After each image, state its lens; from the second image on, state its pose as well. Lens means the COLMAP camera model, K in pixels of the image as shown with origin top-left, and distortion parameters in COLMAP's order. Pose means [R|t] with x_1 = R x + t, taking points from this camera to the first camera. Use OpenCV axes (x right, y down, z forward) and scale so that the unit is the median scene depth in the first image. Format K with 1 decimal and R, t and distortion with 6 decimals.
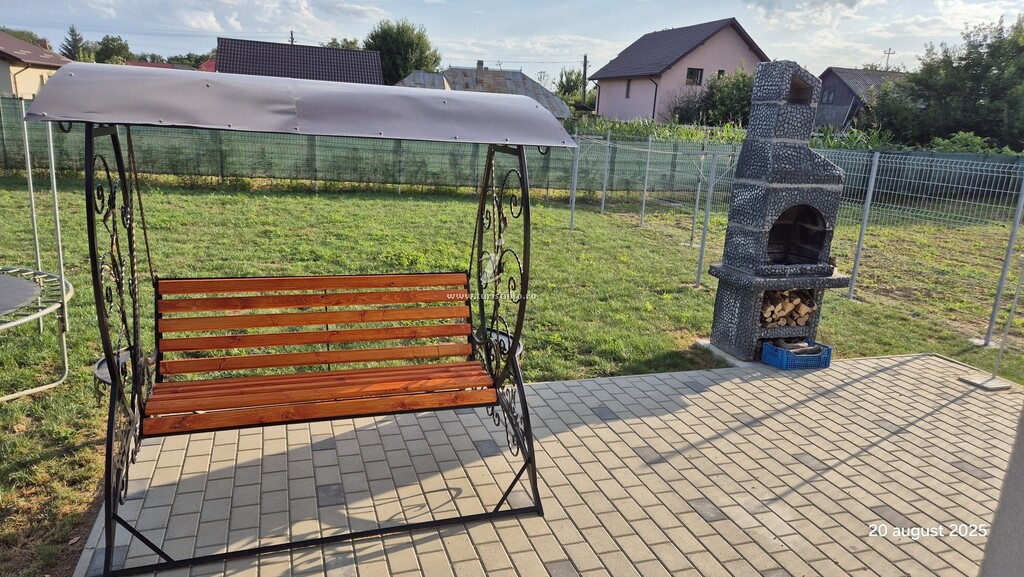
lens RADIAL K [[680.3, 0, 513.1], [0, 680.3, 303.2], [0, 0, 1]] dist [0.078876, -0.068478]
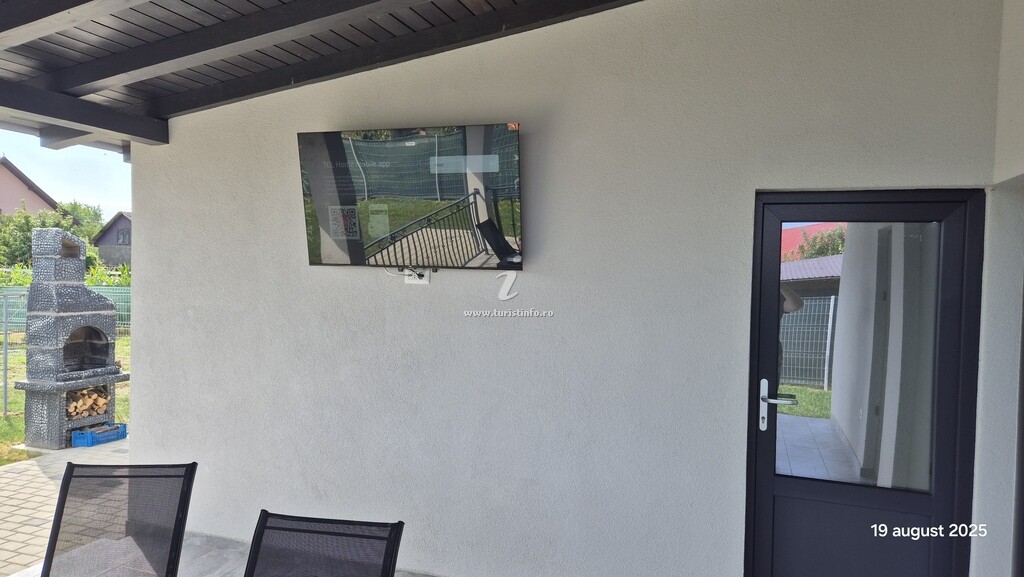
lens RADIAL K [[688.3, 0, 516.3], [0, 688.3, 289.0], [0, 0, 1]] dist [0.080164, -0.066249]
pose [[0.614237, -0.057664, 0.787012, -0.155767], [0.220889, 0.970021, -0.101324, 0.116068], [-0.757575, 0.236080, 0.608561, -0.524400]]
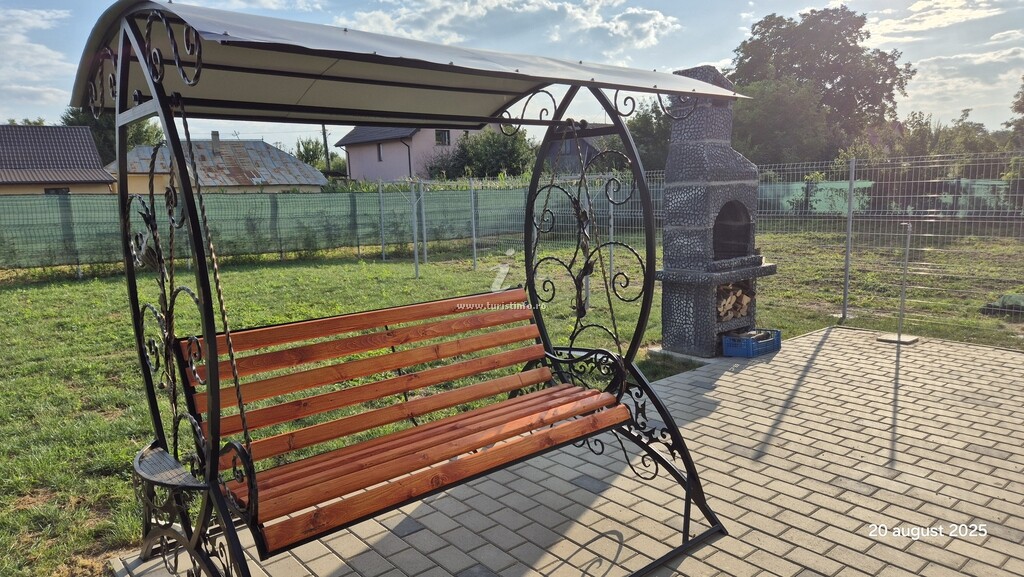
lens RADIAL K [[688.3, 0, 516.3], [0, 688.3, 289.0], [0, 0, 1]] dist [0.080164, -0.066249]
pose [[0.924141, -0.133054, 0.358134, -0.276083], [0.173598, 0.981280, -0.083392, 0.020654], [-0.340334, 0.139237, 0.929939, 0.135747]]
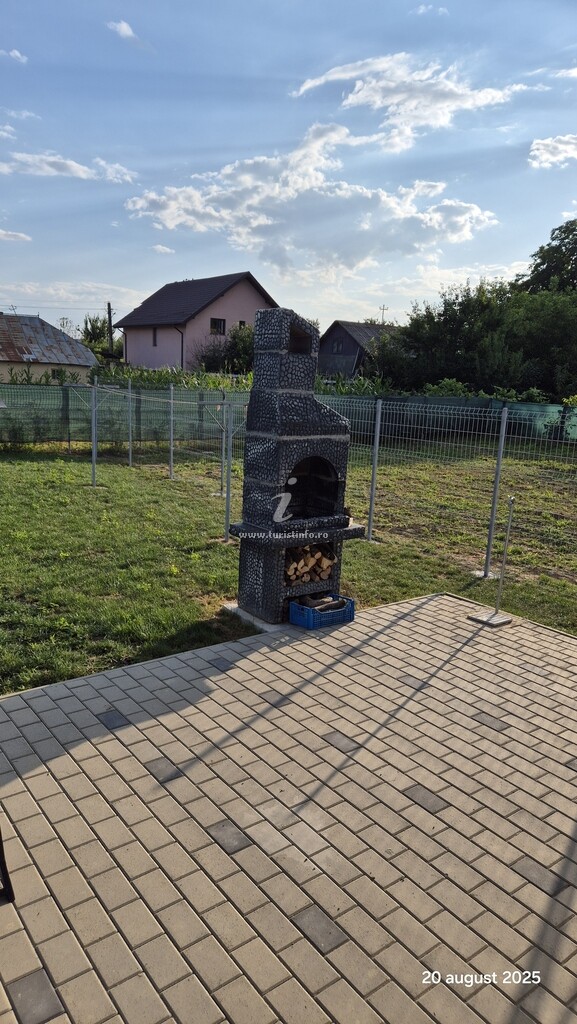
lens RADIAL K [[680.3, 0, 273.1], [0, 680.3, 522.7], [0, 0, 1]] dist [0.078876, -0.068478]
pose [[0.949961, -0.075980, 0.302988, 0.065741], [0.087635, 0.995838, -0.025038, -0.030159], [-0.299825, 0.050338, 0.952665, 0.105620]]
